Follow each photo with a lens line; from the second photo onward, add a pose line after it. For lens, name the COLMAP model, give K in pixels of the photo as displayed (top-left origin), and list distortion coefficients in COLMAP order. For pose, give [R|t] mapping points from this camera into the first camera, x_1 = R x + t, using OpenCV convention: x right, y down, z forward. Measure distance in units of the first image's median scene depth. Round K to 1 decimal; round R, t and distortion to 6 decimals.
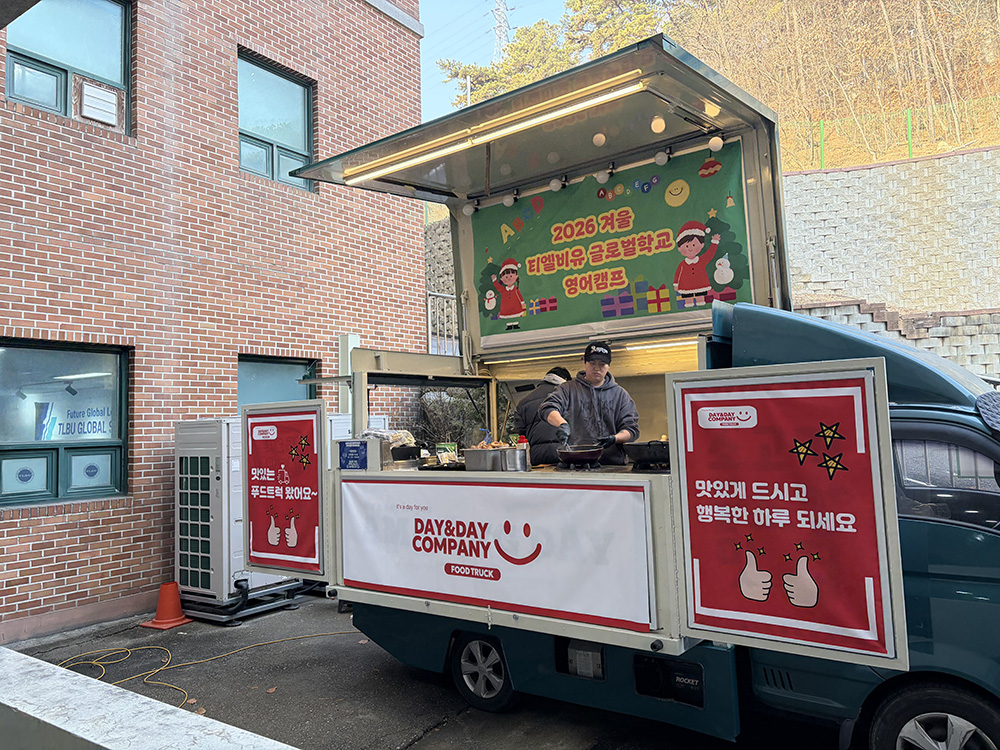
lens RADIAL K [[753.5, 0, 500.9], [0, 753.5, 376.5], [0, 0, 1]] dist [0.068712, -0.077705]
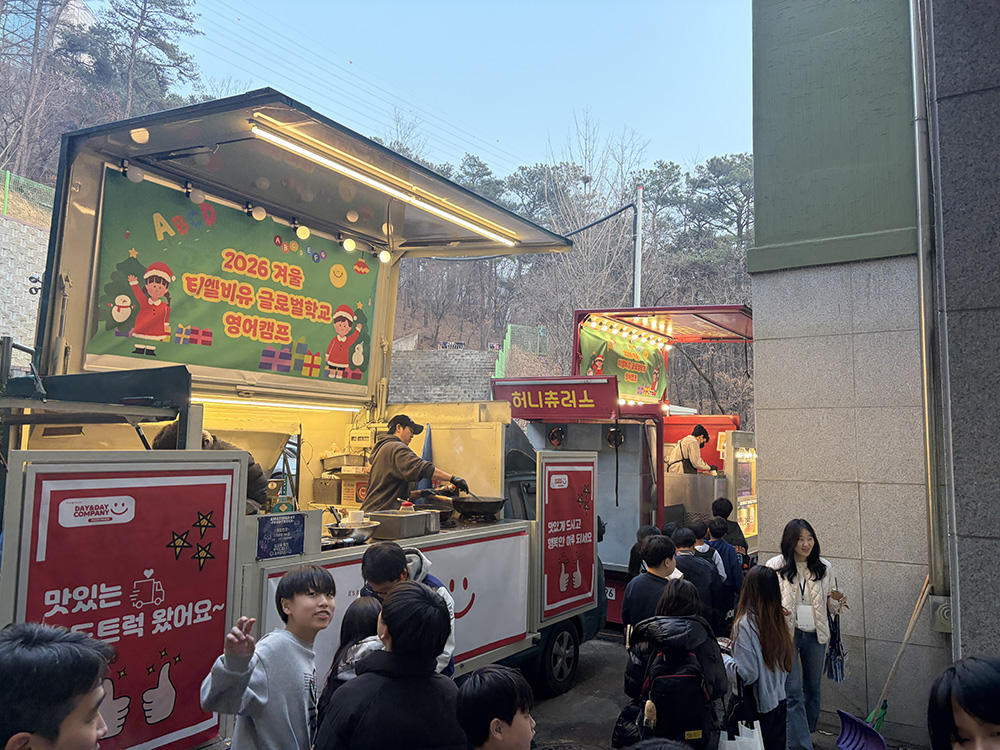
lens RADIAL K [[753.5, 0, 505.8], [0, 753.5, 377.5], [0, 0, 1]] dist [0.068712, -0.077705]
pose [[-0.085576, 0.125978, 0.988335, -0.846023], [-0.075684, 0.988286, -0.132525, 0.035231], [-0.993453, -0.086142, -0.075039, 0.797023]]
